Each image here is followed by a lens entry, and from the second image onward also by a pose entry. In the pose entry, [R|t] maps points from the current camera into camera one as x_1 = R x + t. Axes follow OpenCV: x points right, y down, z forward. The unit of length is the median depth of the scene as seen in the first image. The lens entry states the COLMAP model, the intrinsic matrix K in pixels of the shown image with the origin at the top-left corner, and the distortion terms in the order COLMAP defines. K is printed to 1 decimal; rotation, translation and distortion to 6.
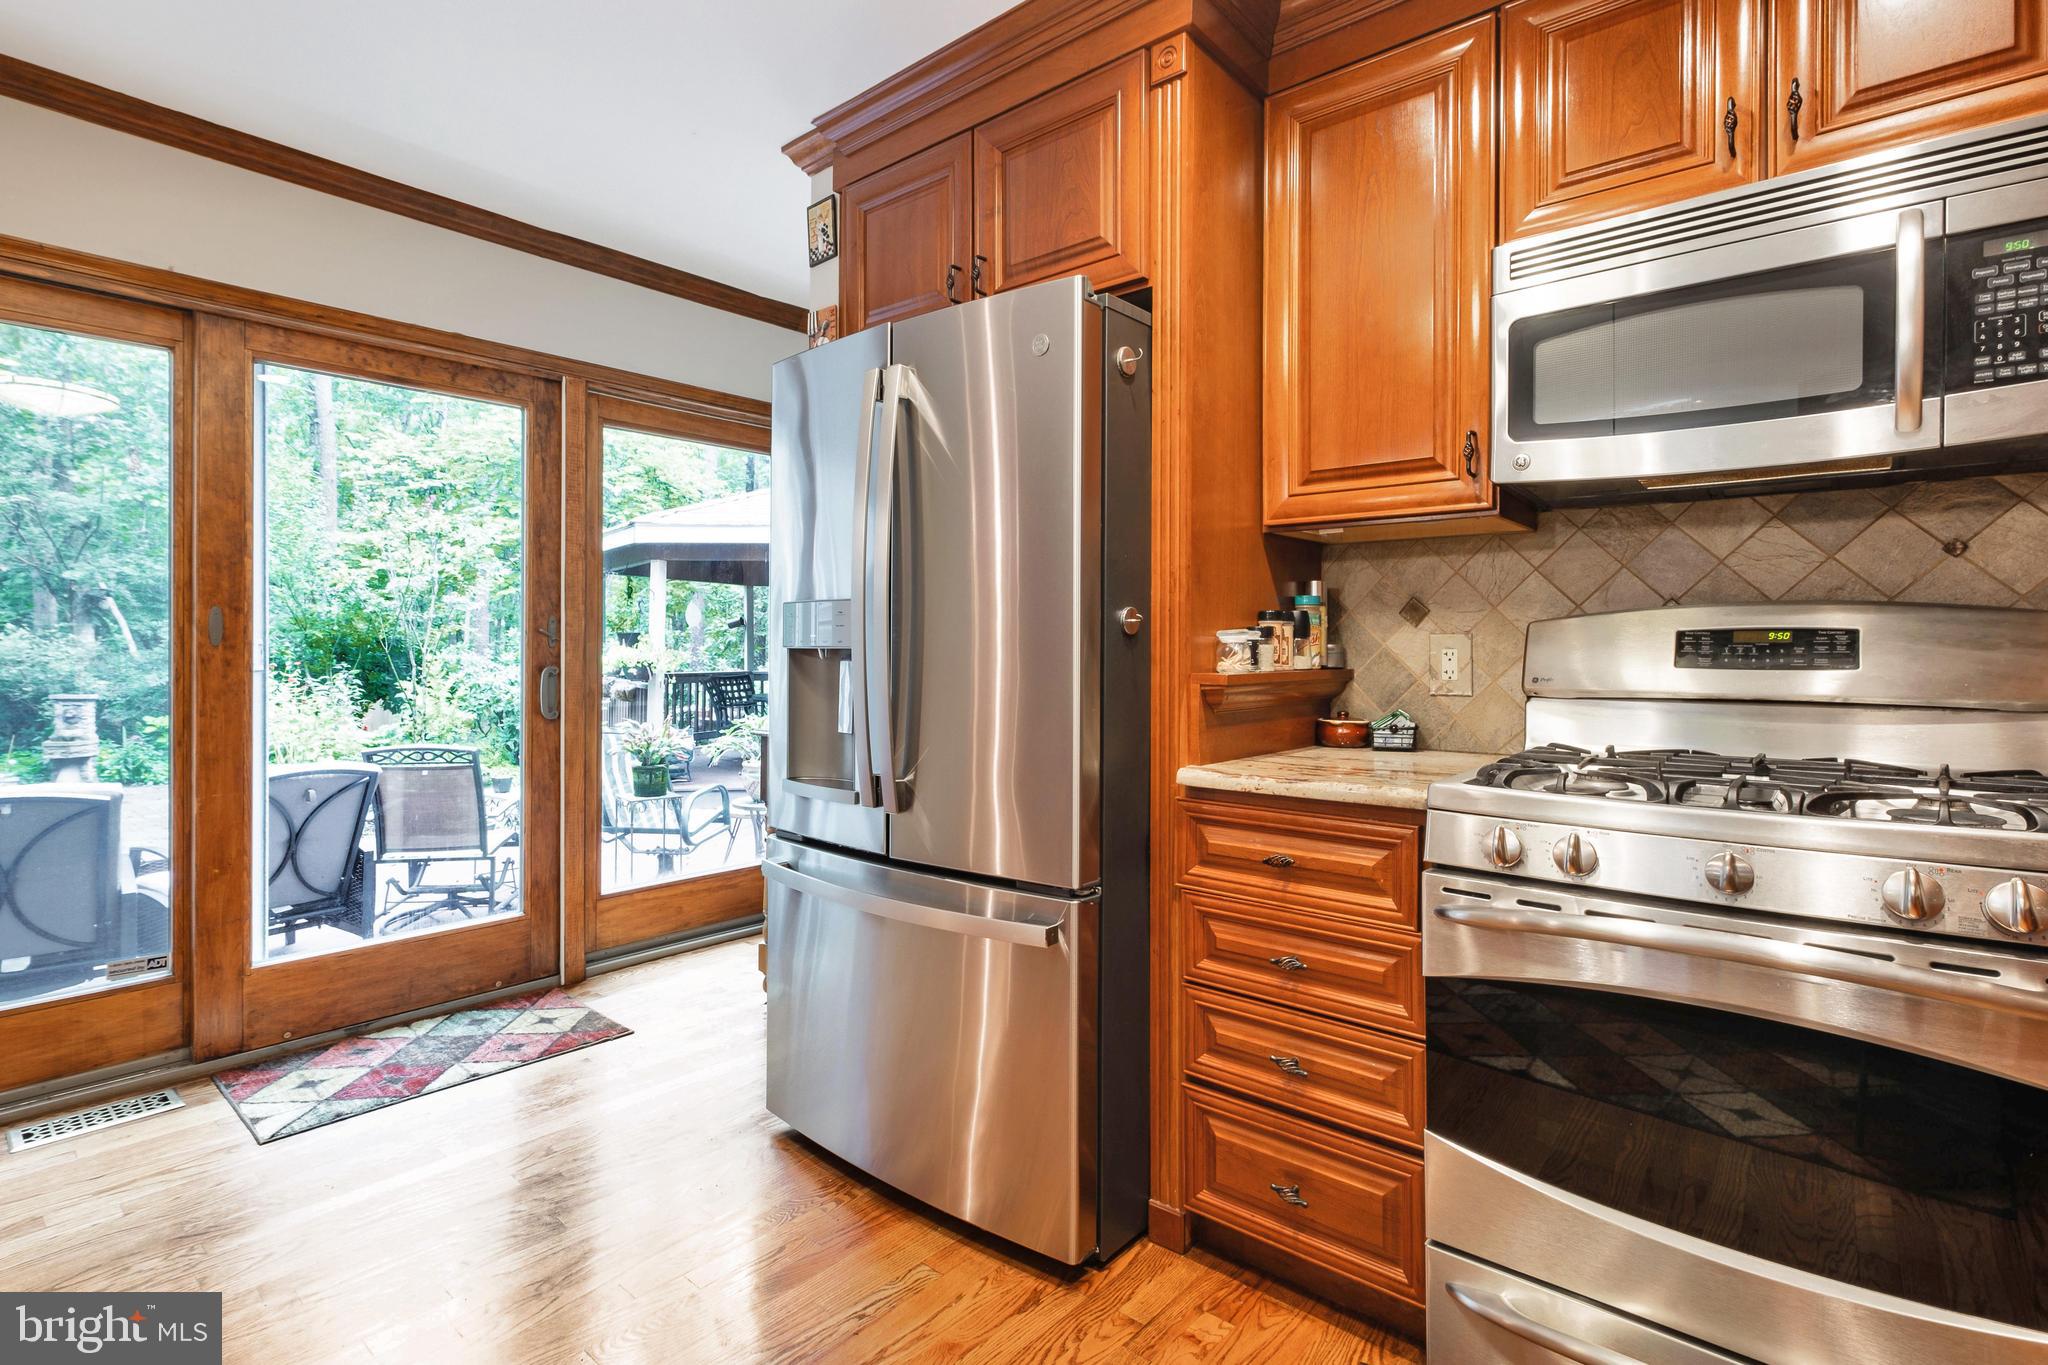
lens RADIAL K [[987.9, 0, 1044.4], [0, 987.9, 646.8], [0, 0, 1]] dist [-0.000011, 0.000194]
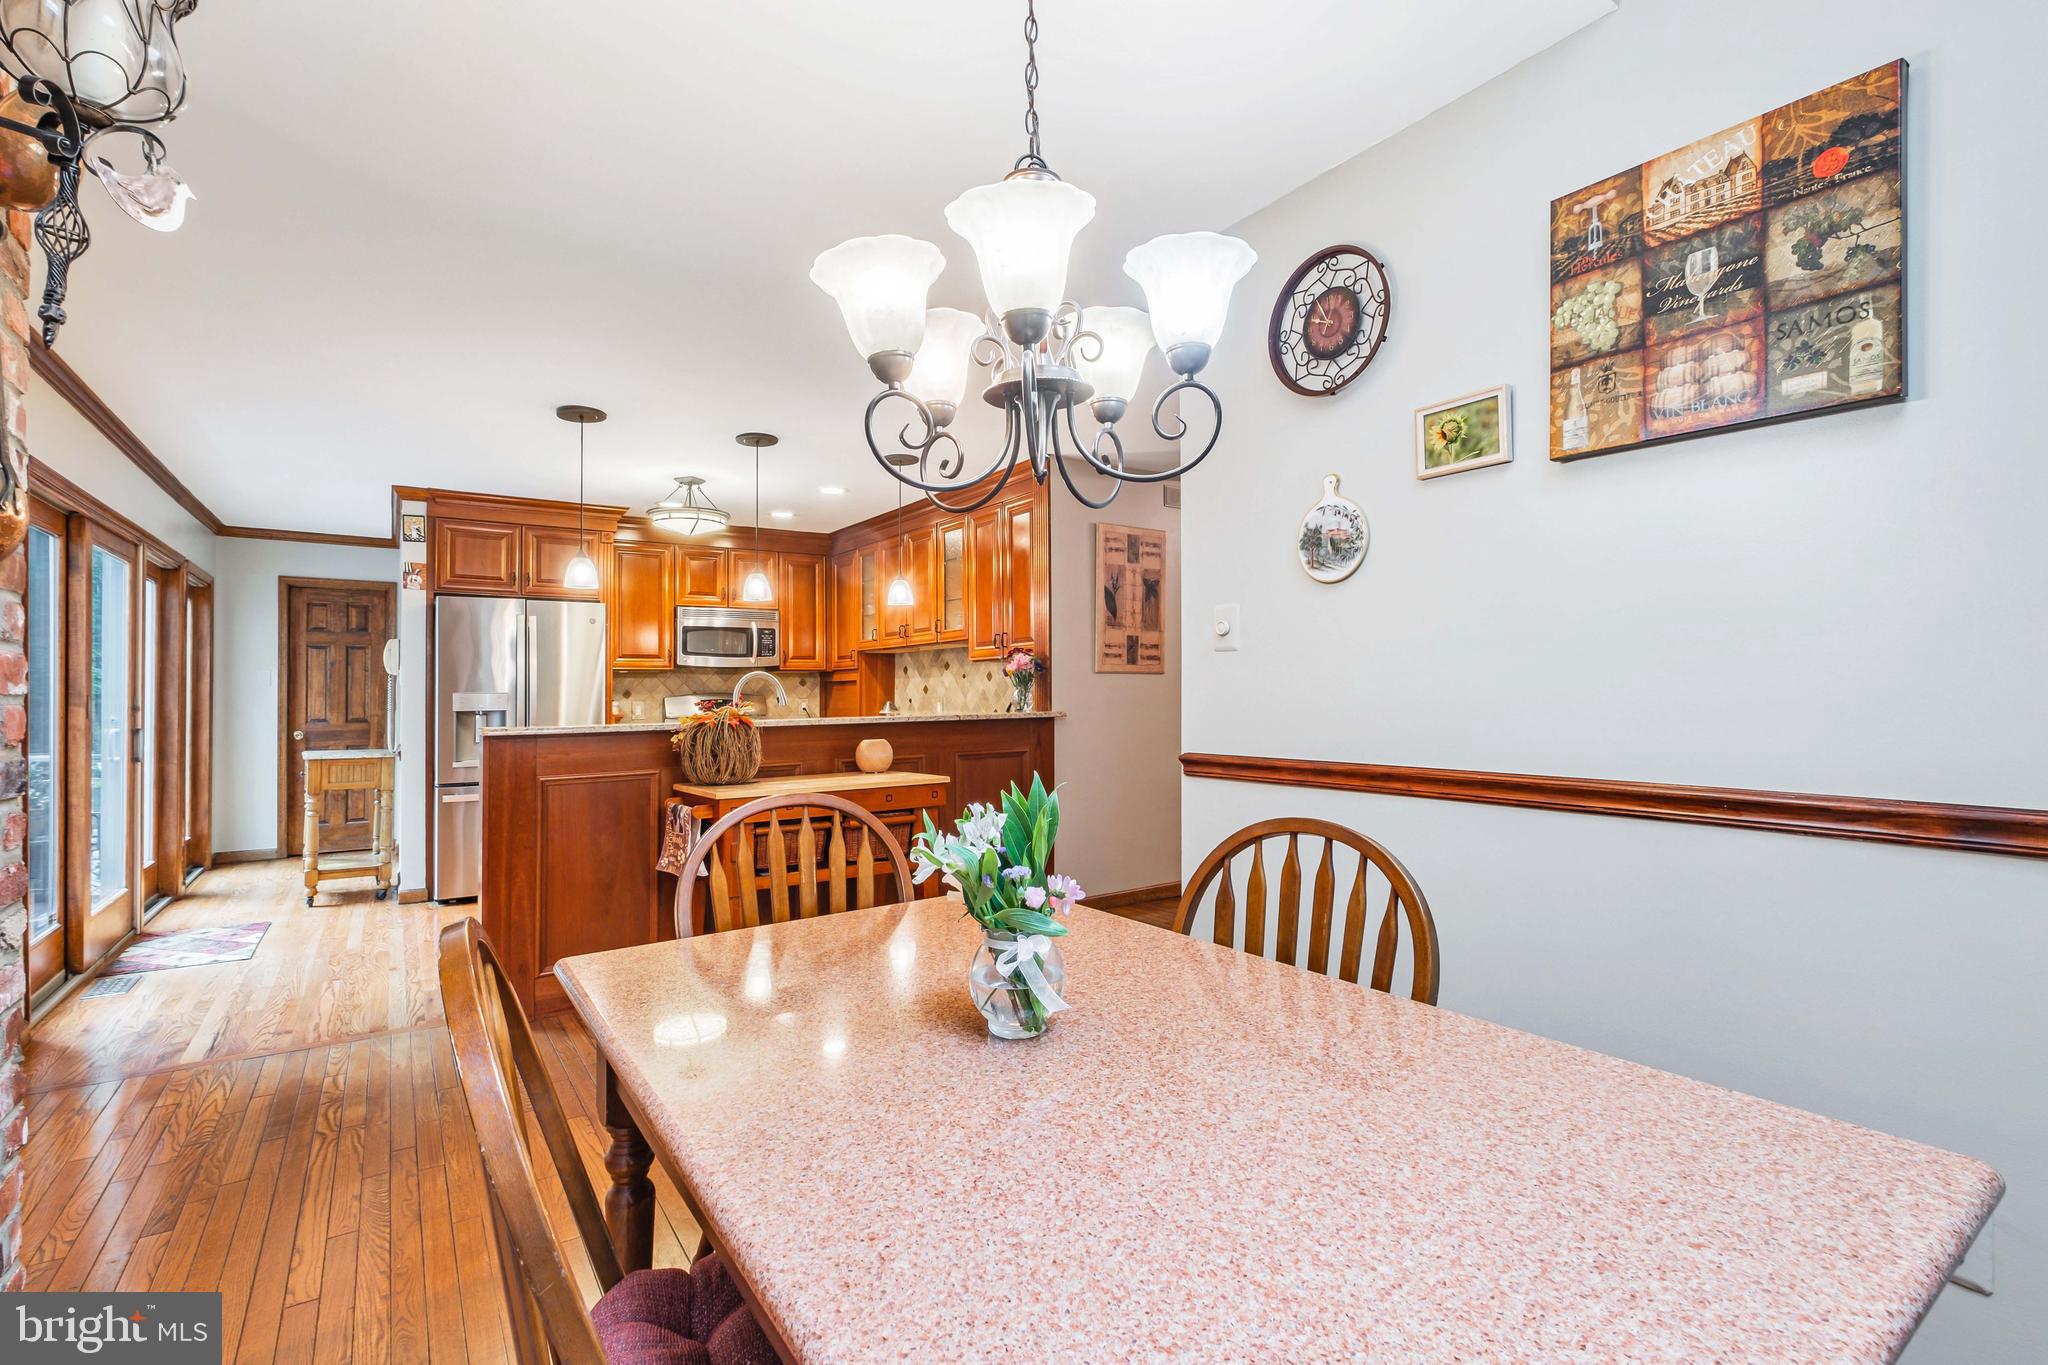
lens RADIAL K [[920.4, 0, 1021.7], [0, 920.4, 666.2], [0, 0, 1]] dist [0.000284, 0.000337]
pose [[0.260821, 0.020176, 0.965176, -2.792976], [0.013515, 0.999607, -0.024548, -0.044918], [-0.965292, 0.019447, 0.260446, -1.333862]]
